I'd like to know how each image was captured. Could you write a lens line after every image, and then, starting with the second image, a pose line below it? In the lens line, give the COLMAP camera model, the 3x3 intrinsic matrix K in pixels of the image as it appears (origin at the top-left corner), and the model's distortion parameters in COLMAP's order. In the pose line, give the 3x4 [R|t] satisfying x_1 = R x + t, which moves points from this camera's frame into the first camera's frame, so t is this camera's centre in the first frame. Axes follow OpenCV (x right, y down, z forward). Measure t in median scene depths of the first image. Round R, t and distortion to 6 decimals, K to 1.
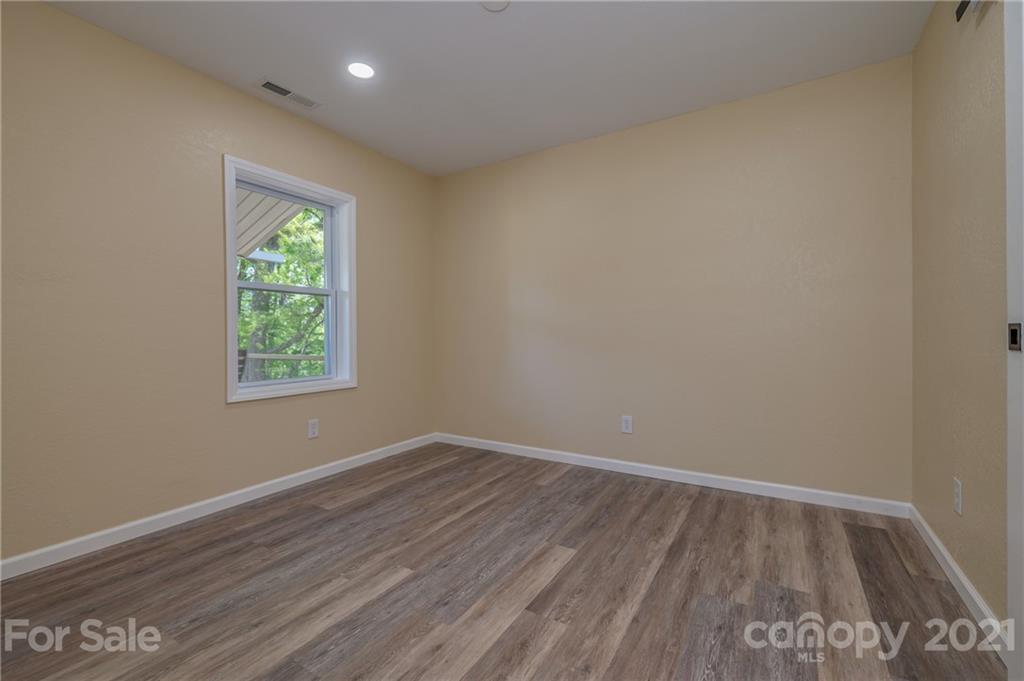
lens RADIAL K [[442.6, 0, 512.8], [0, 442.6, 345.6], [0, 0, 1]] dist [-0.001697, -0.009552]
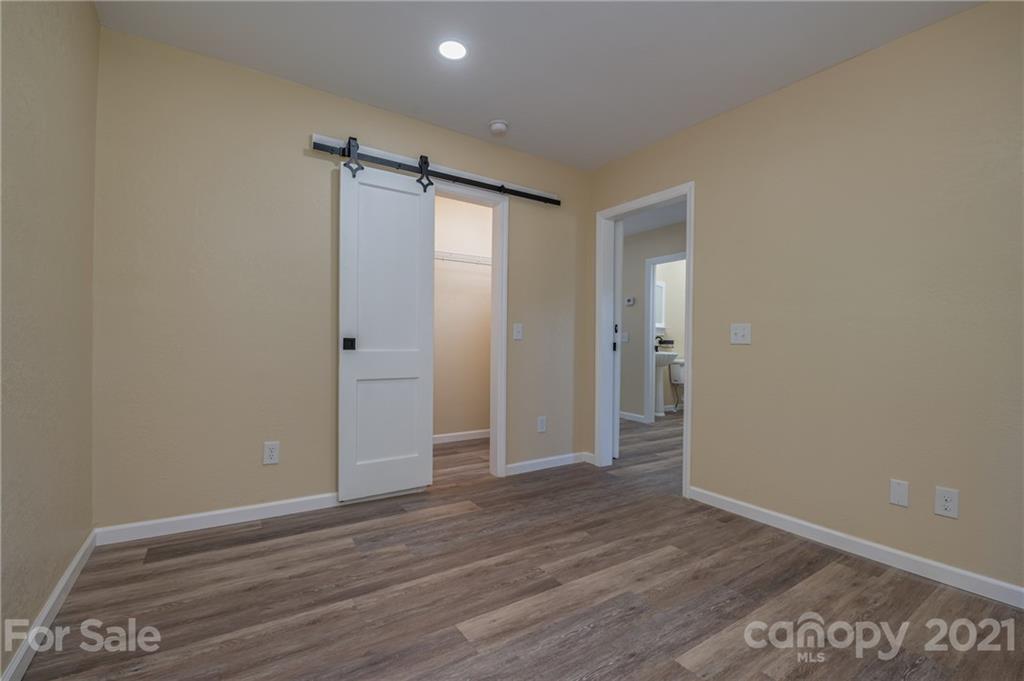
lens RADIAL K [[442.6, 0, 512.8], [0, 442.6, 345.6], [0, 0, 1]] dist [-0.001697, -0.009552]
pose [[-0.909641, -0.014678, 0.415135, -0.293364], [-0.004404, 0.999660, 0.025696, -0.048372], [-0.415371, 0.021546, -0.909397, 1.894510]]
